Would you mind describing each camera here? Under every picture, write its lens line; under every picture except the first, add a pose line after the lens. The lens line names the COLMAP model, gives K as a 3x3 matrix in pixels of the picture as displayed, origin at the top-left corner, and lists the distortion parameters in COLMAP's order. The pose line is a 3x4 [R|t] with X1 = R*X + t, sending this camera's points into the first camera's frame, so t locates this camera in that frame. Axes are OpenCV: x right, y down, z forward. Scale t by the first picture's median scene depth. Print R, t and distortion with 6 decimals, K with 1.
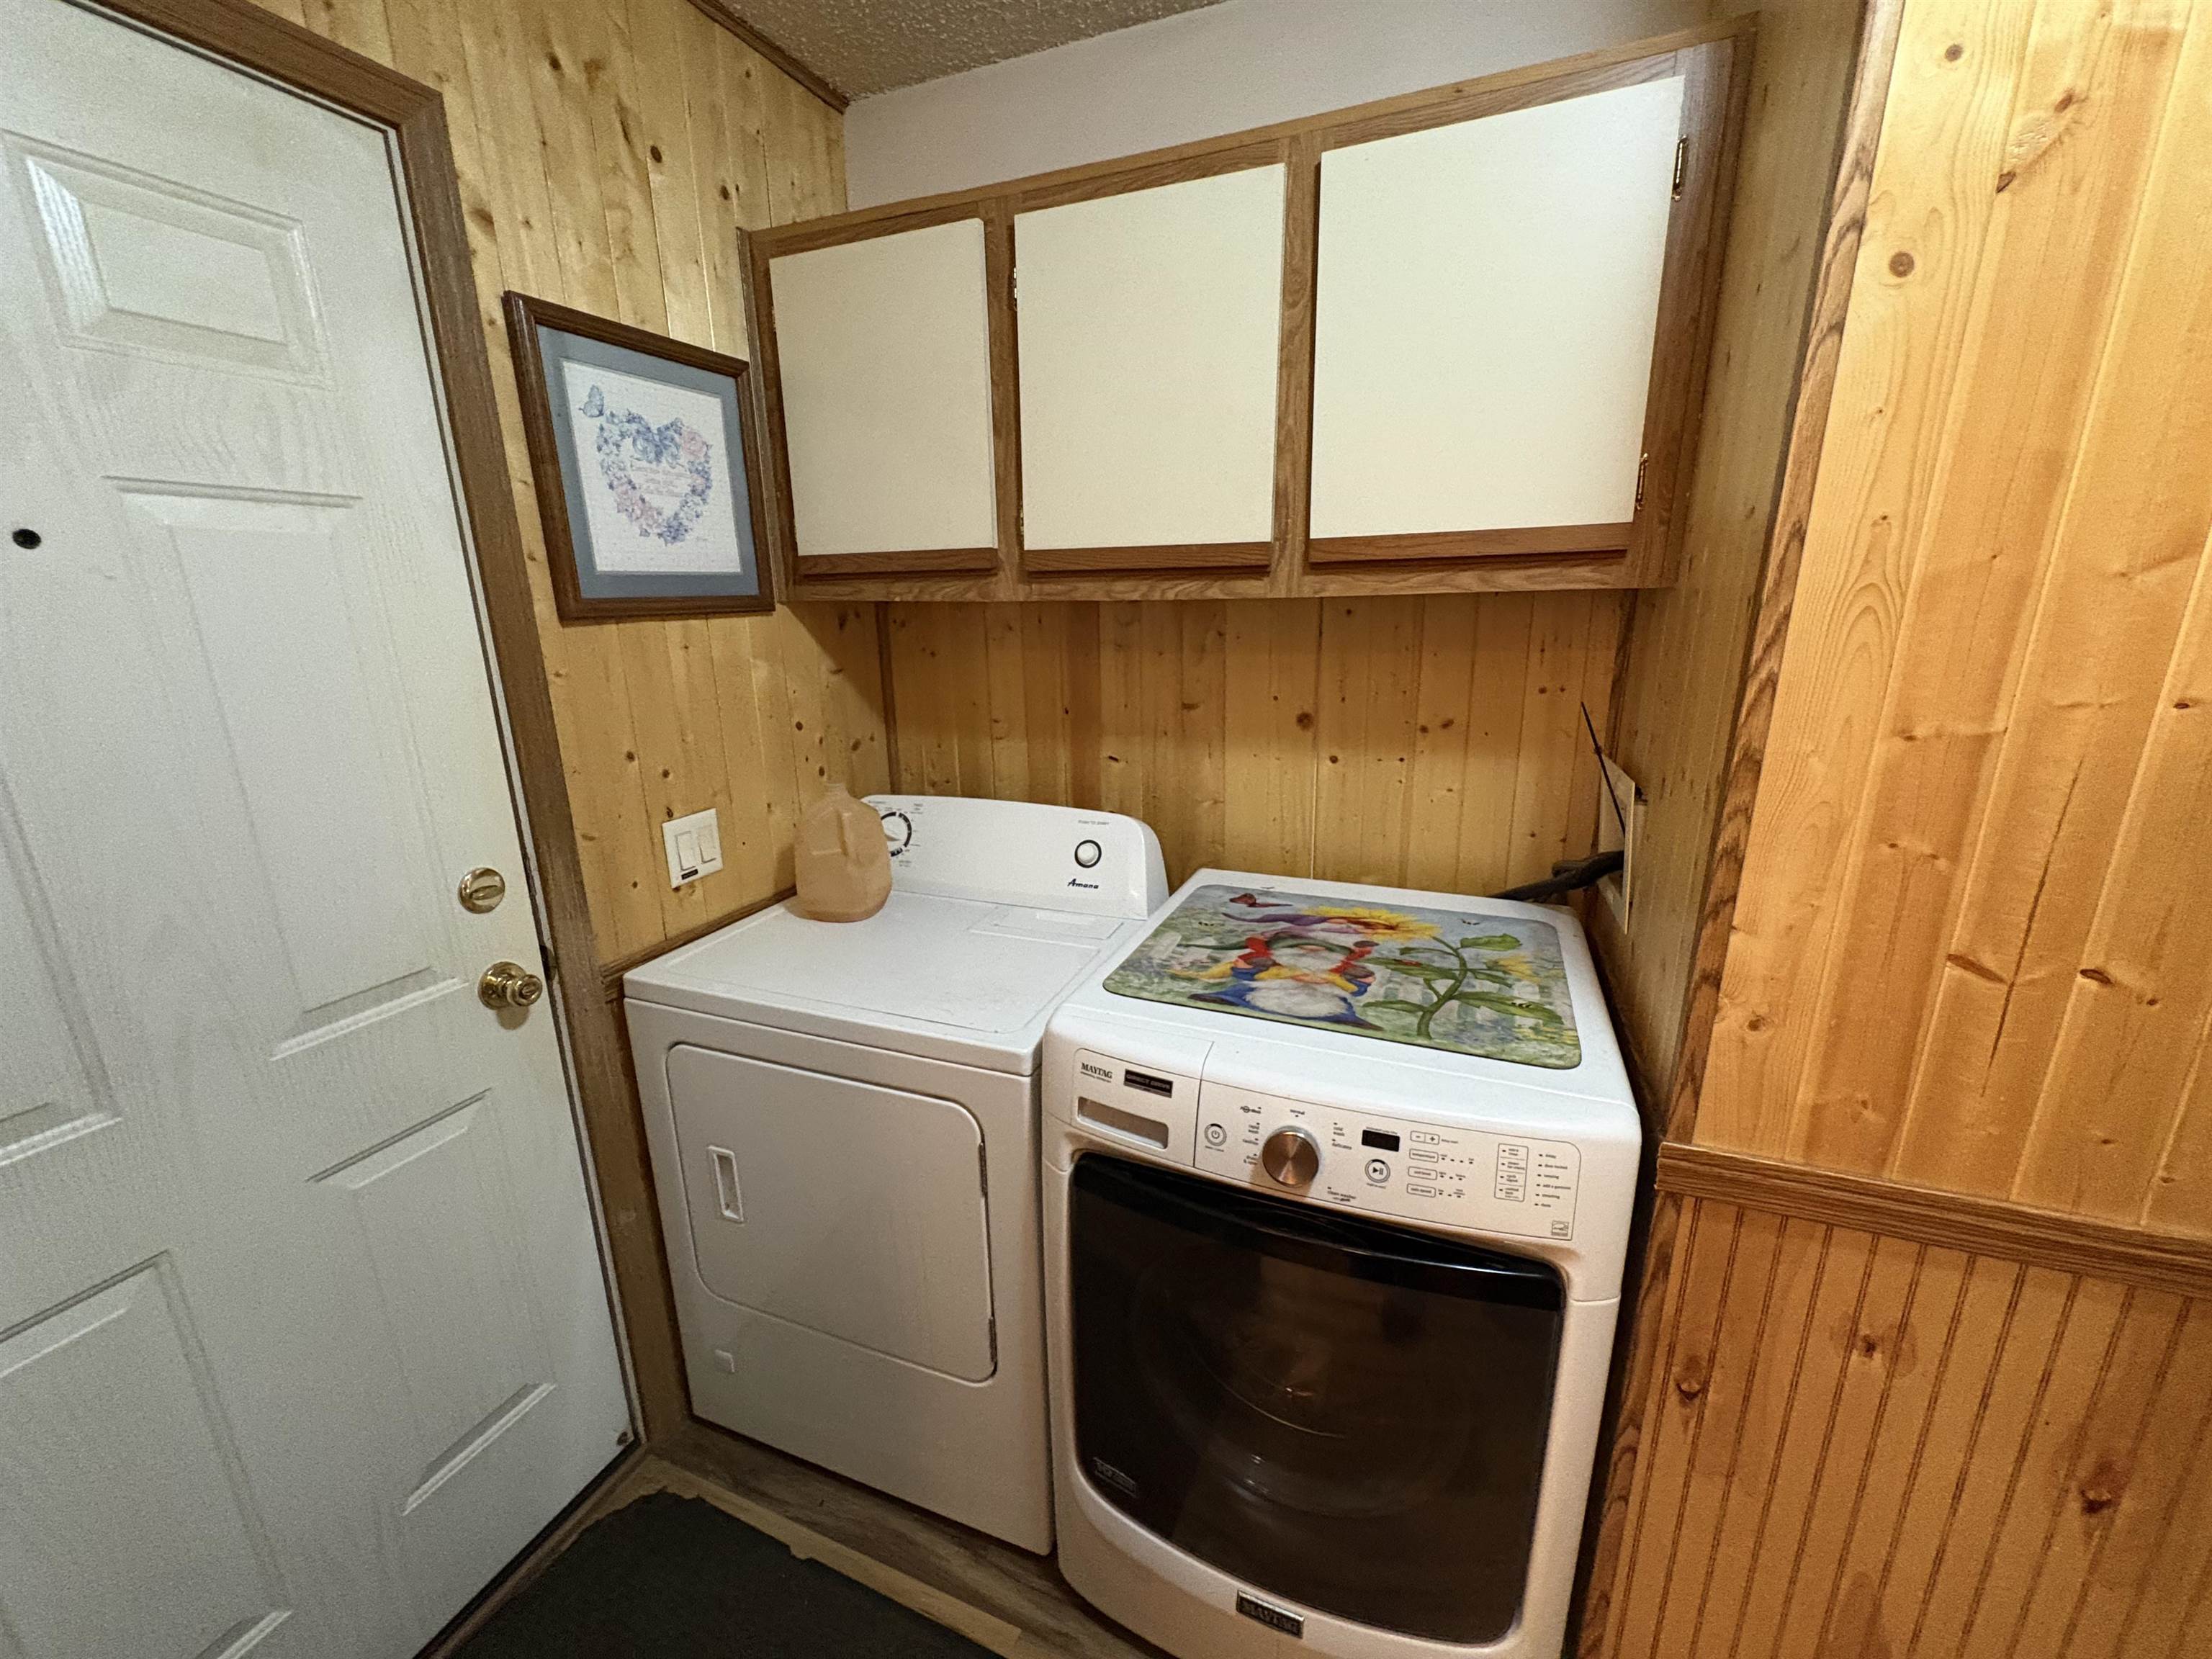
lens RADIAL K [[882.5, 0, 1108.4], [0, 882.5, 834.9], [0, 0, 1]] dist [0.000127, -0.000111]
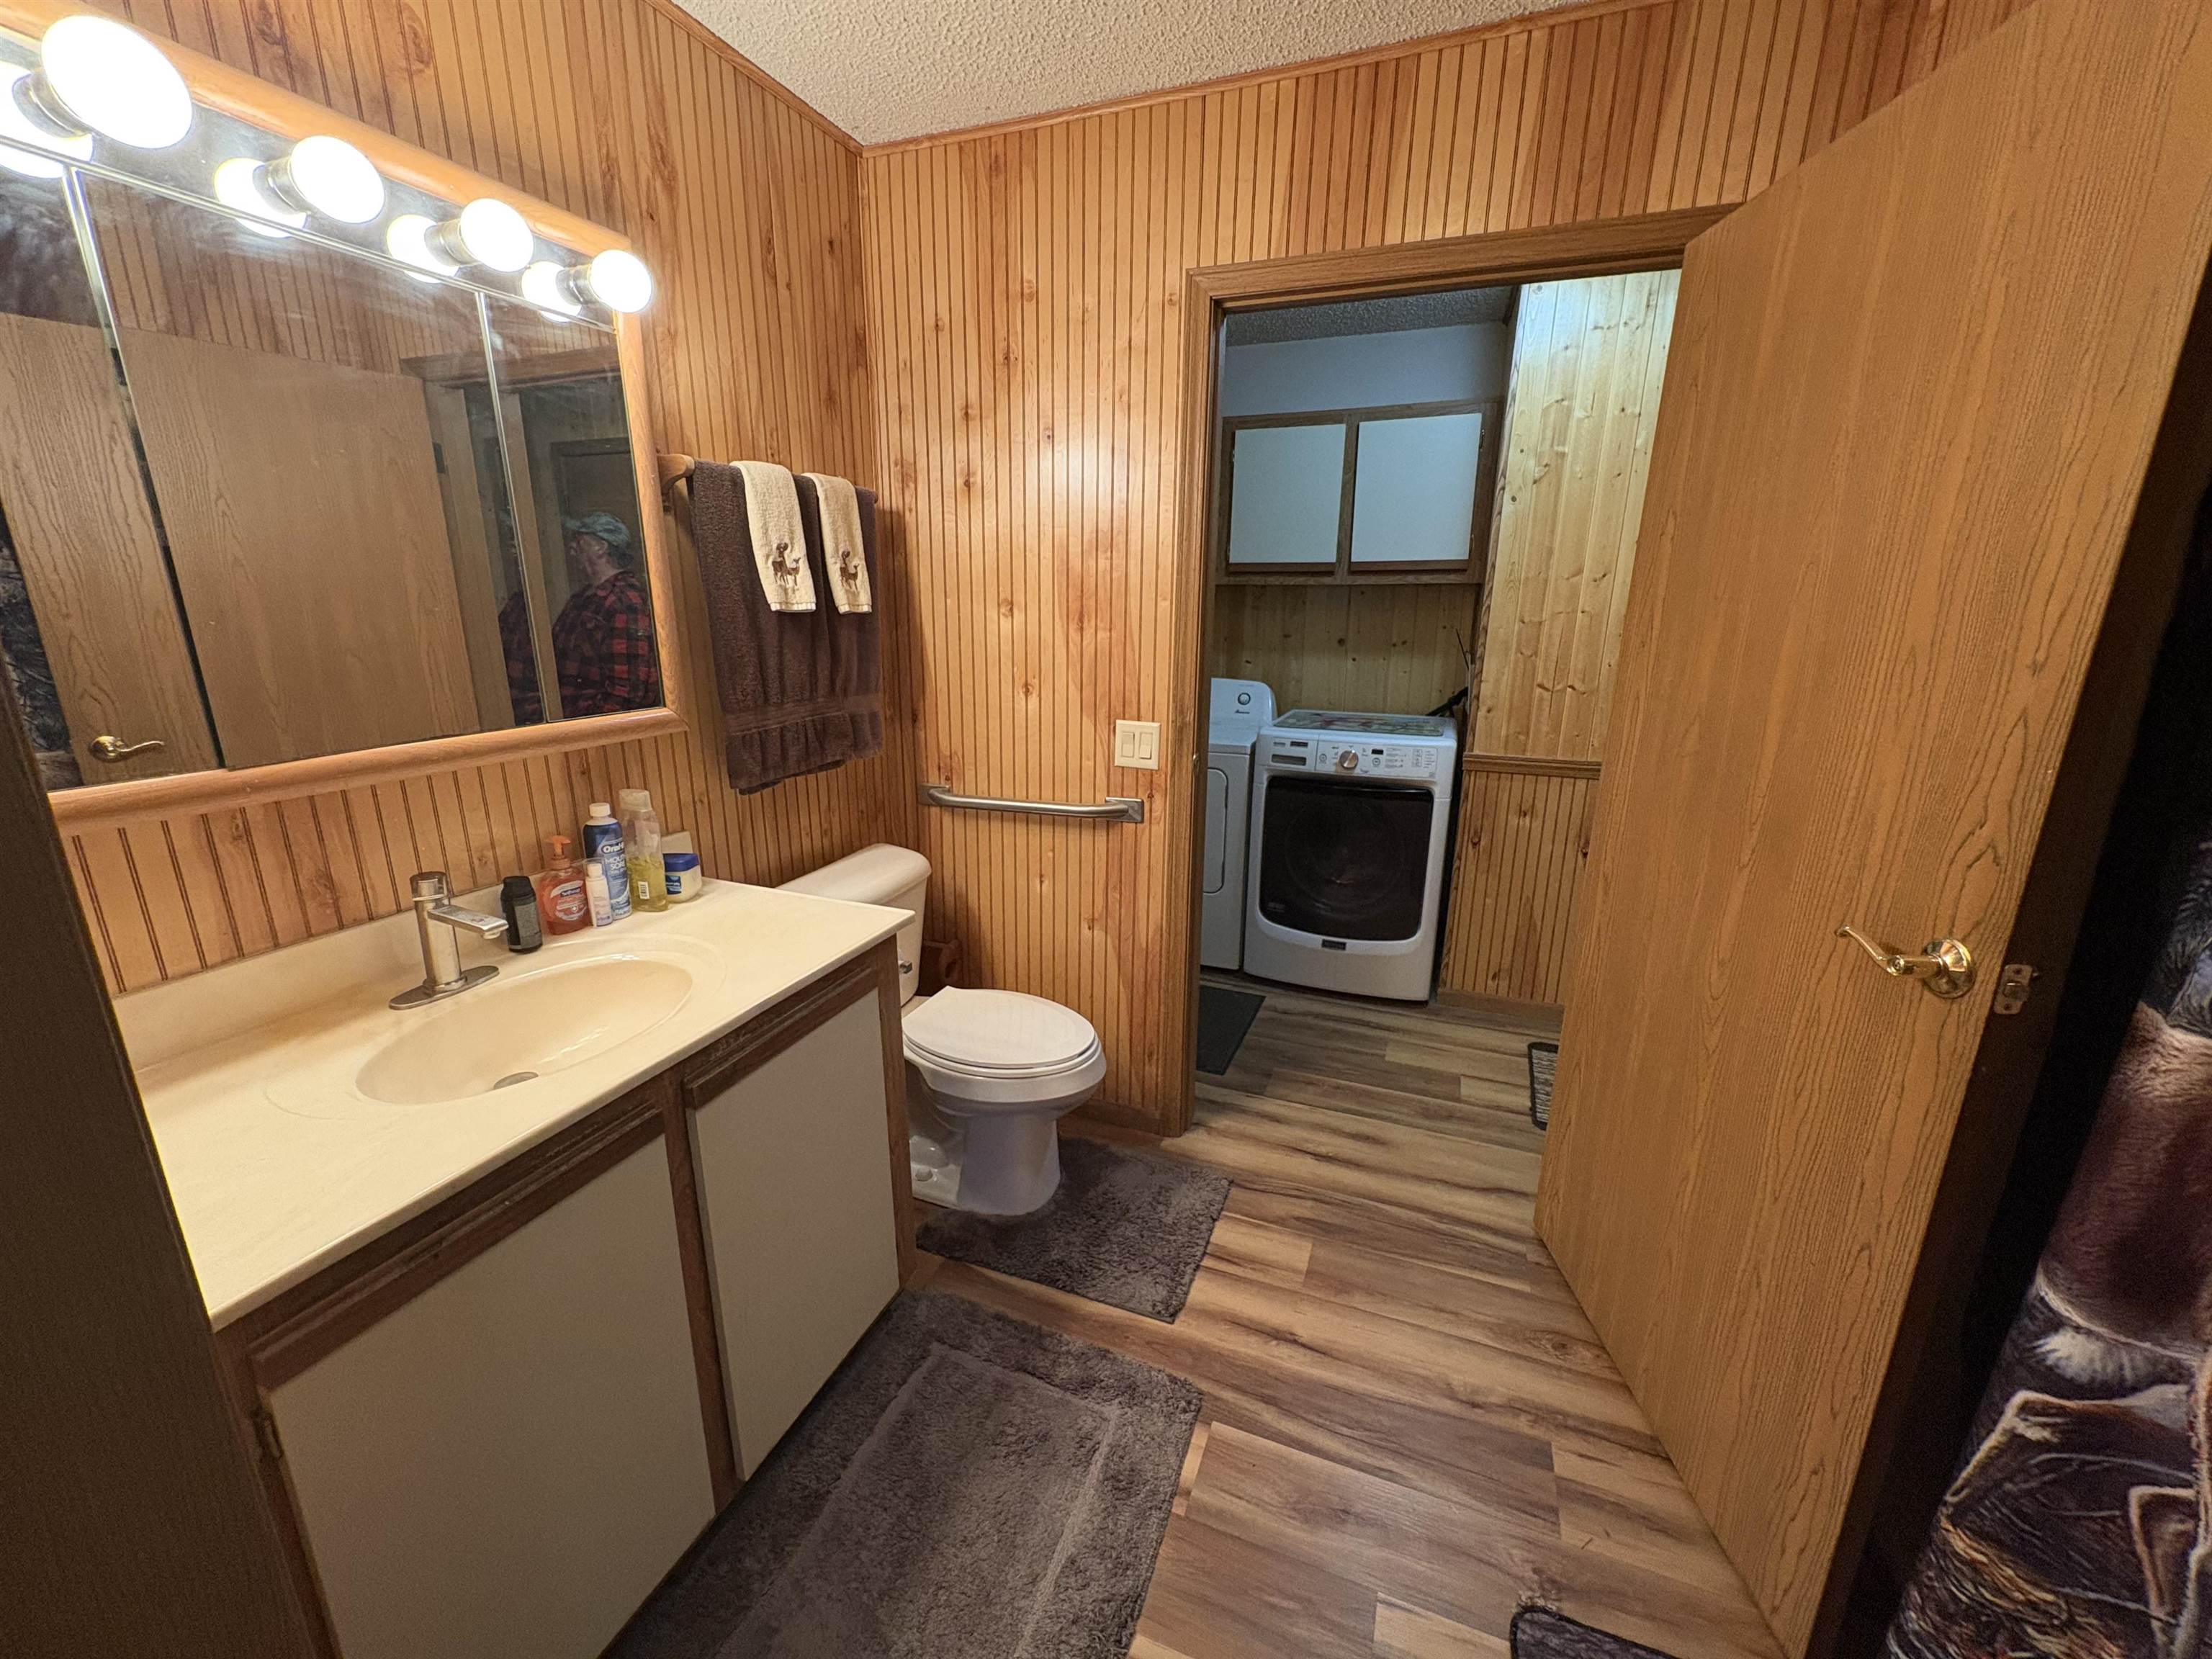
lens RADIAL K [[880.3, 0, 1108.1], [0, 880.3, 833.0], [0, 0, 1]] dist [0.000652, 0.000112]
pose [[0.999544, 0.017009, 0.024959, -0.523272], [-0.016848, 0.999836, -0.006621, 0.479018], [-0.025068, 0.006197, 0.999667, -1.524320]]
